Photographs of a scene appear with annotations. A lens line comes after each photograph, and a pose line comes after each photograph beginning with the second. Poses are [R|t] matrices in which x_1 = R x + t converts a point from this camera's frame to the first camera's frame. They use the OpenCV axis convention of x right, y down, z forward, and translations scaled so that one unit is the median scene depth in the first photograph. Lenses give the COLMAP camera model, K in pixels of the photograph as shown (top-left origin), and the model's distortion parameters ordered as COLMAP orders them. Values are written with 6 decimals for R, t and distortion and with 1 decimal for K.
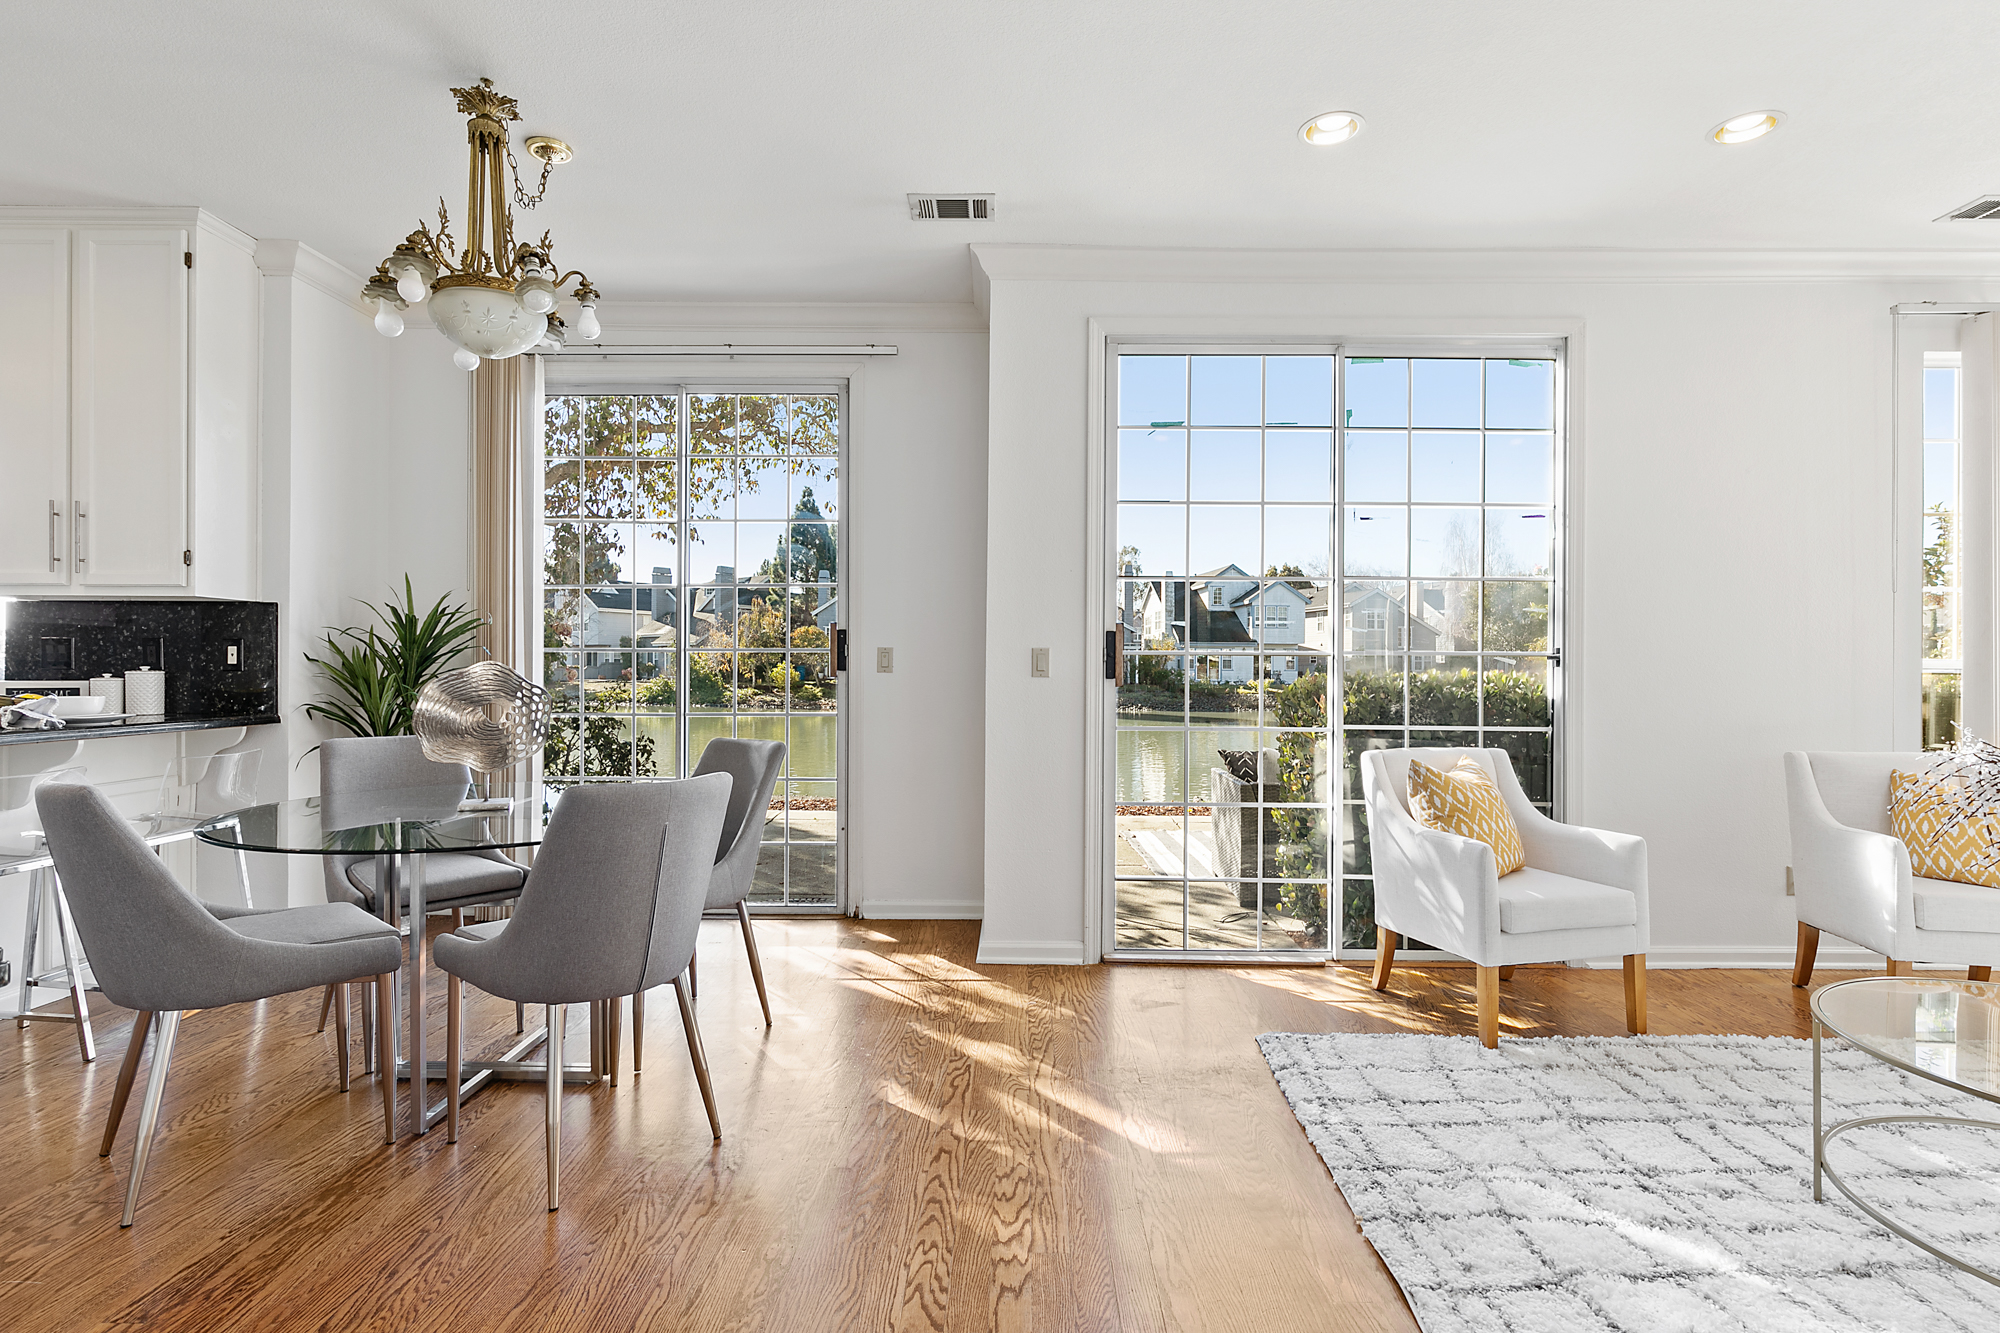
lens RADIAL K [[1013.6, 0, 1009.0], [0, 1013.6, 662.9], [0, 0, 1]] dist [-0.002468, -0.000096]
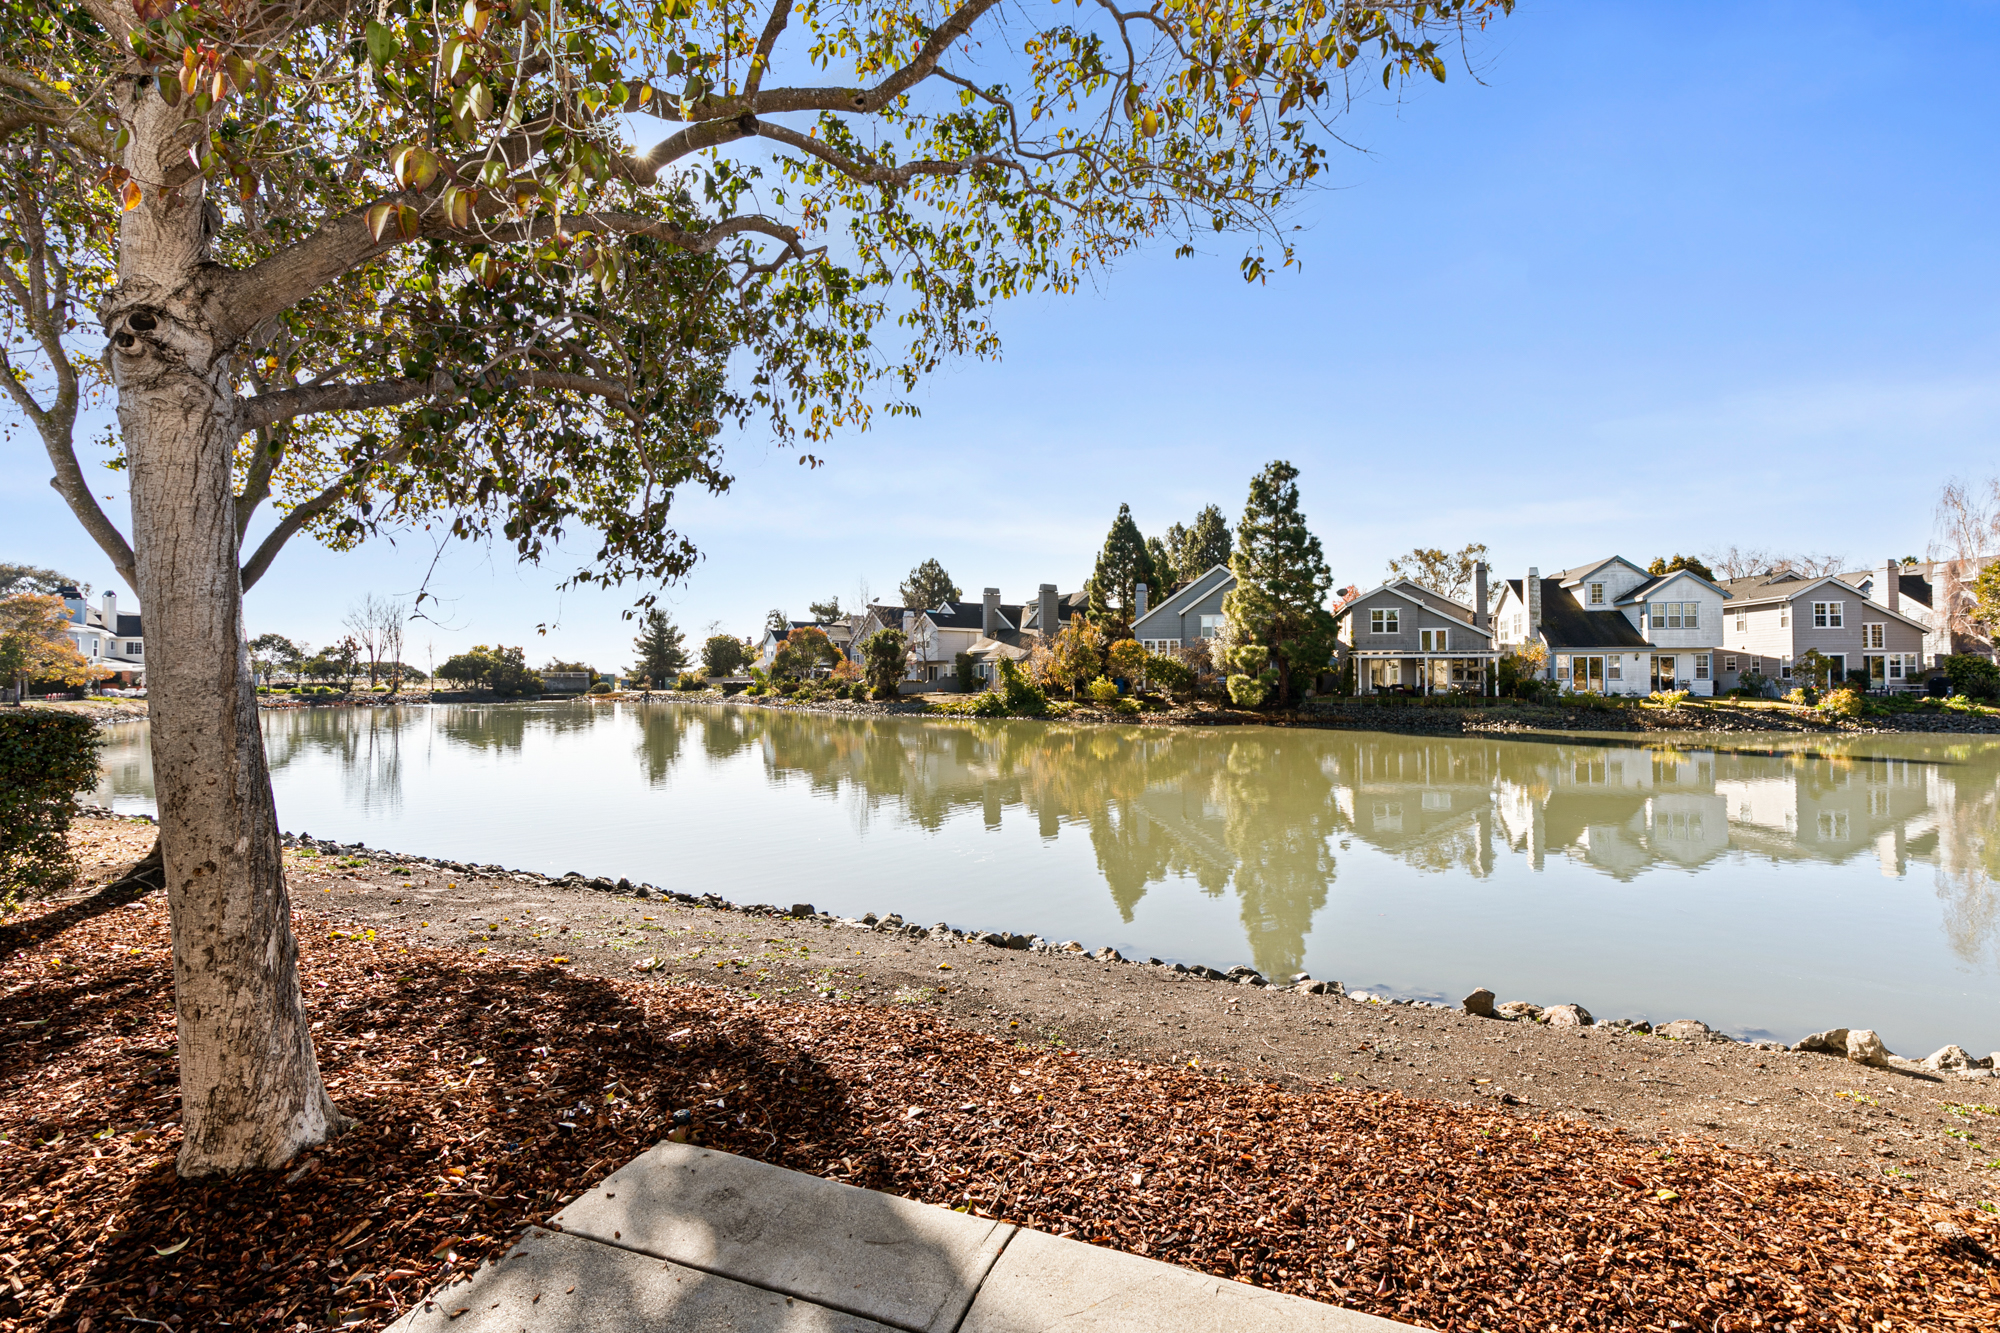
lens RADIAL K [[894.4, 0, 1003.9], [0, 894.4, 663.4], [0, 0, 1]] dist [0.006944, -0.000264]
pose [[0.944195, -0.013699, -0.329101, -0.020089], [0.010138, 0.999870, -0.012533, -0.002231], [0.329230, 0.008497, 0.944211, 0.117675]]
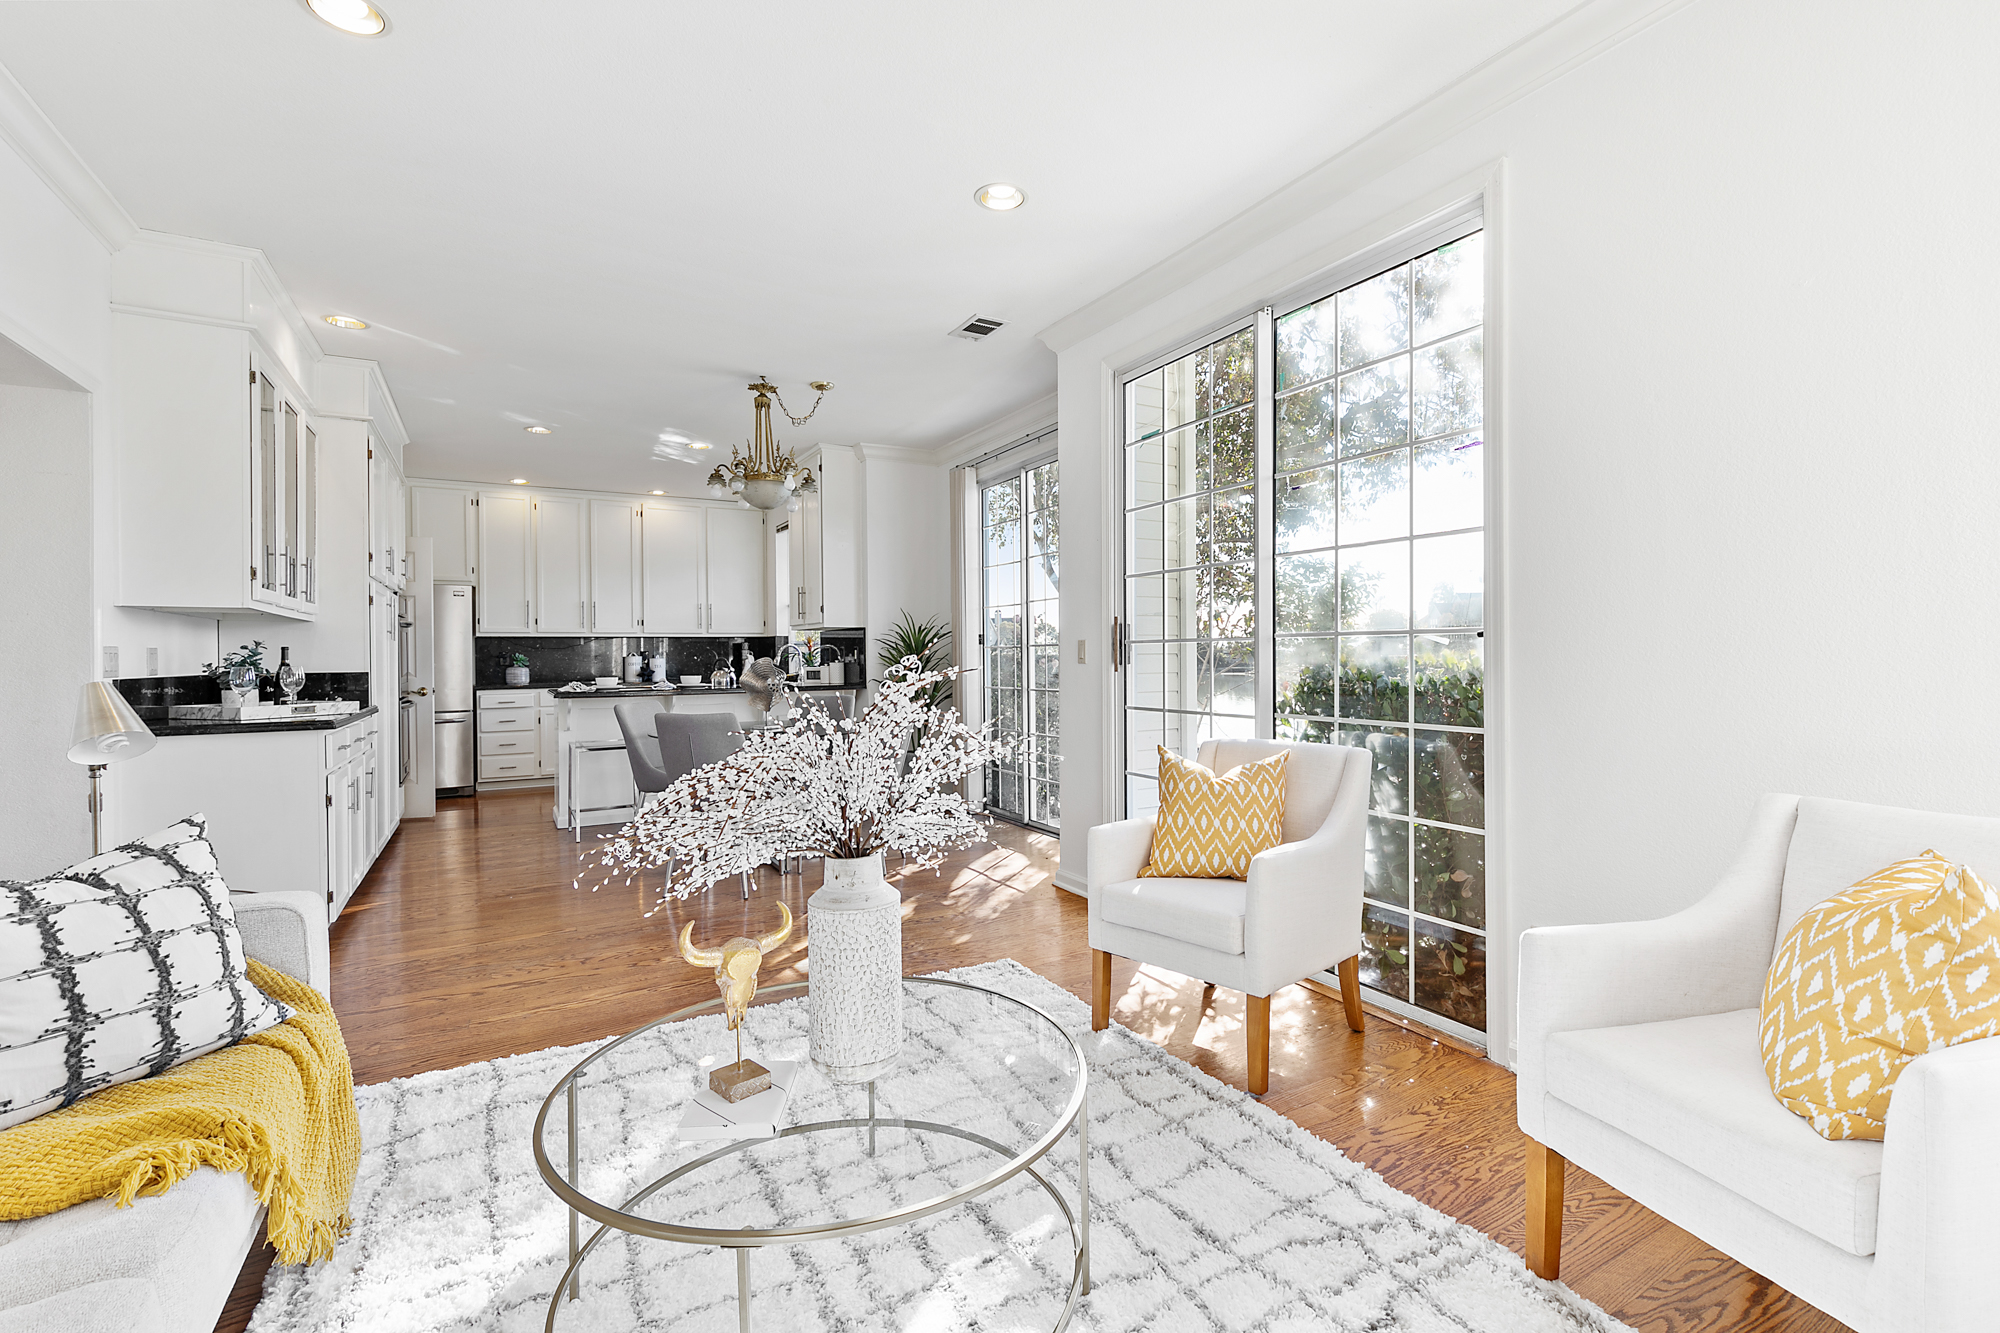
lens RADIAL K [[894.4, 0, 1005.4], [0, 894.4, 660.9], [0, 0, 1]] dist [0.006944, -0.000264]
pose [[0.497777, -0.008365, -0.867265, 0.989320], [0.004295, 0.999965, -0.007180, 0.019382], [0.867295, -0.000151, 0.497795, 0.399897]]
